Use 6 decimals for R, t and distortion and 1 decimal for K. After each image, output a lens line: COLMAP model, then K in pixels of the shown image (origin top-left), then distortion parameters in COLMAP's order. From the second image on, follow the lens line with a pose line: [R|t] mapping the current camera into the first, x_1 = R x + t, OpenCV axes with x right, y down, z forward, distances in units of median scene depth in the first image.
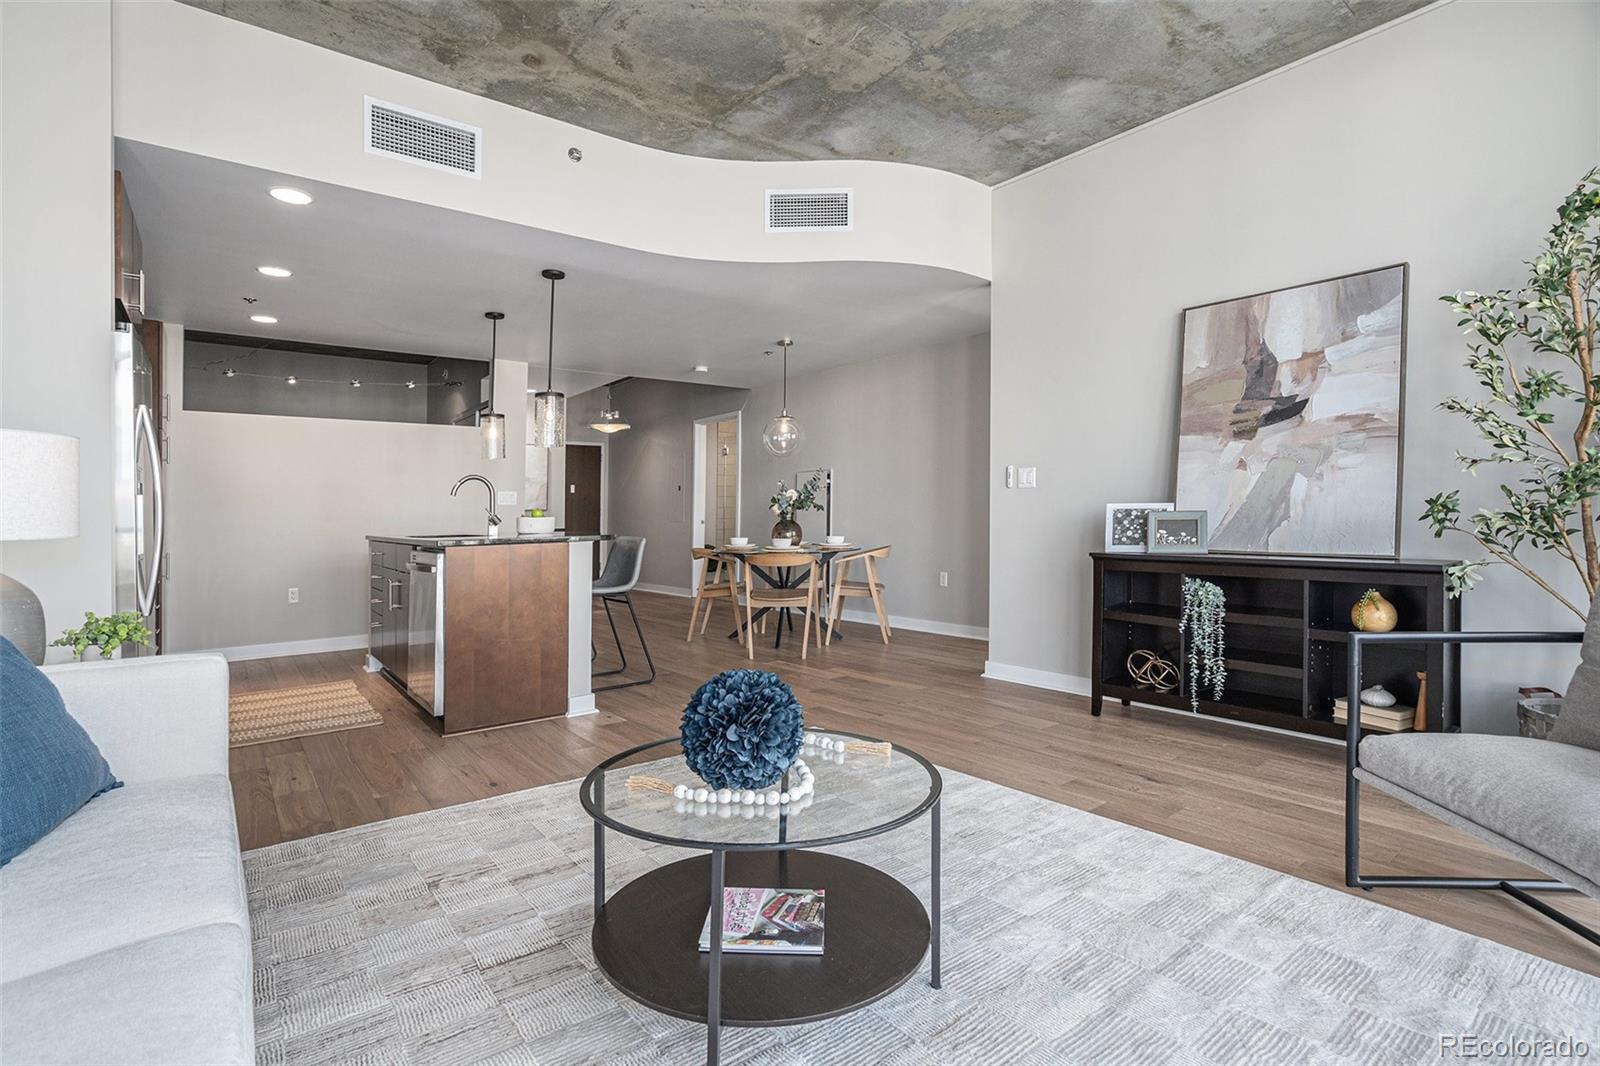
lens RADIAL K [[751.2, 0, 783.5], [0, 751.2, 526.1], [0, 0, 1]] dist [-0.037033, 0.013246]
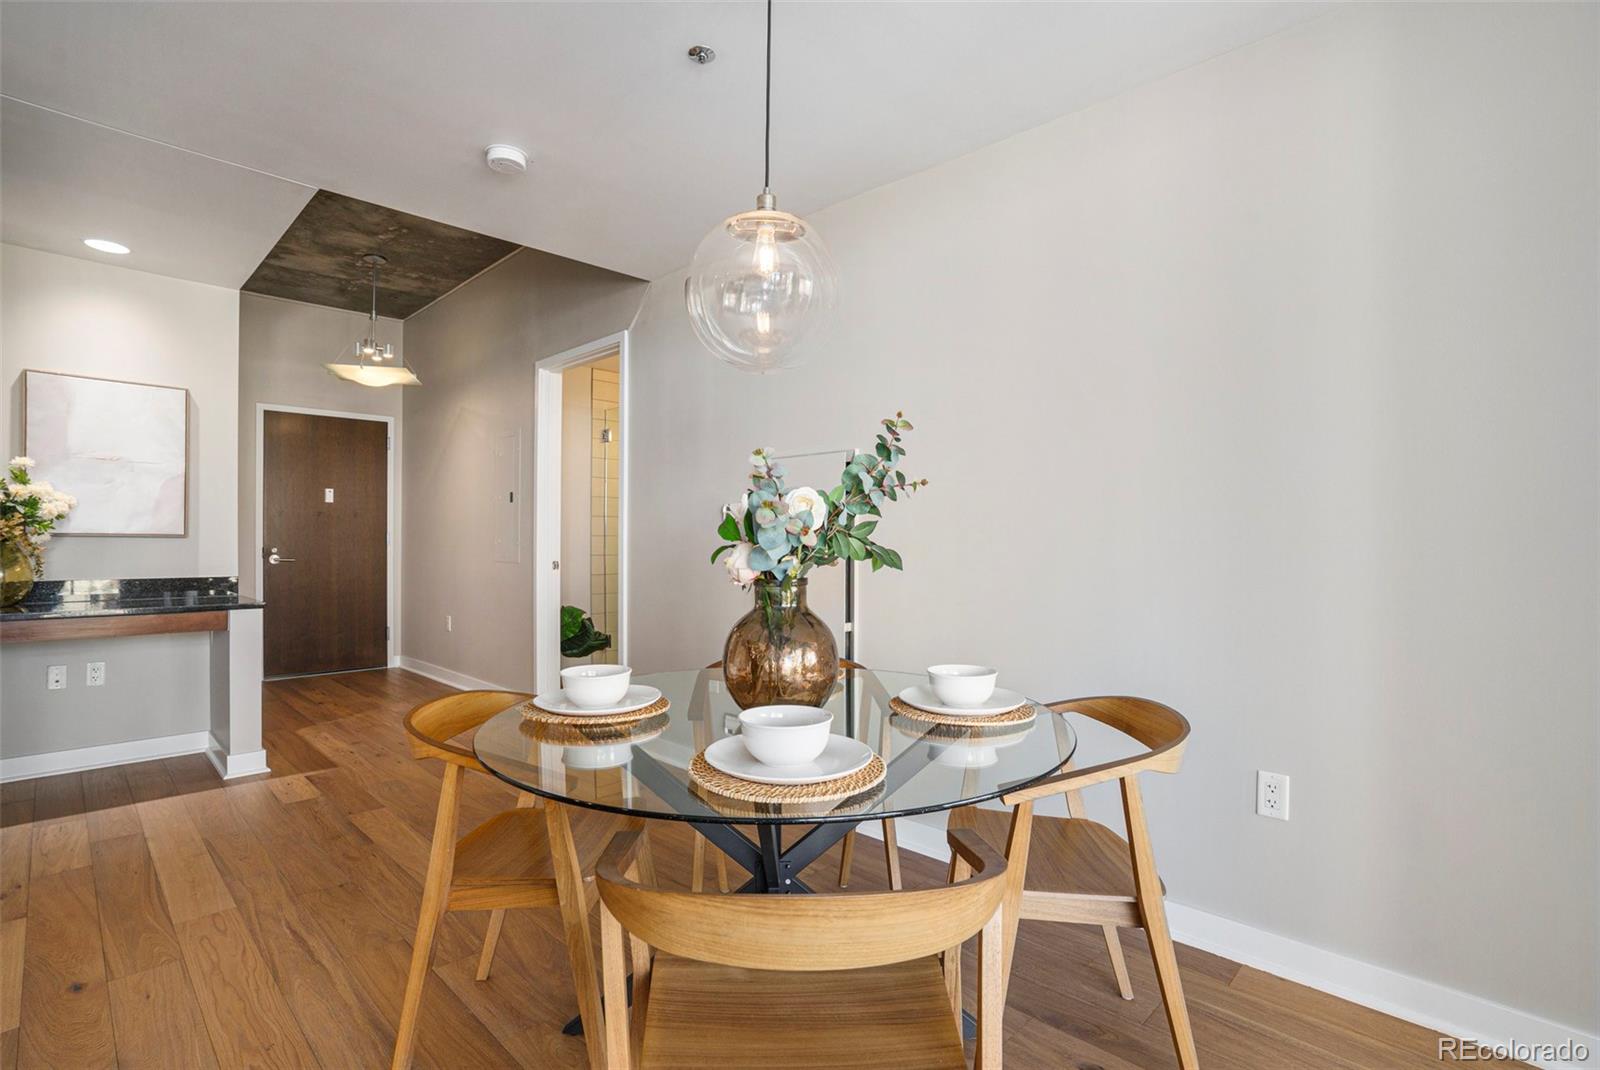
lens RADIAL K [[751.2, 0, 791.1], [0, 751.2, 533.6], [0, 0, 1]] dist [-0.037033, 0.013246]
pose [[0.989893, 0.013427, 0.141177, -0.027460], [-0.011817, 0.999855, -0.012235, -0.029559], [-0.141320, 0.010443, 0.989909, 0.746106]]
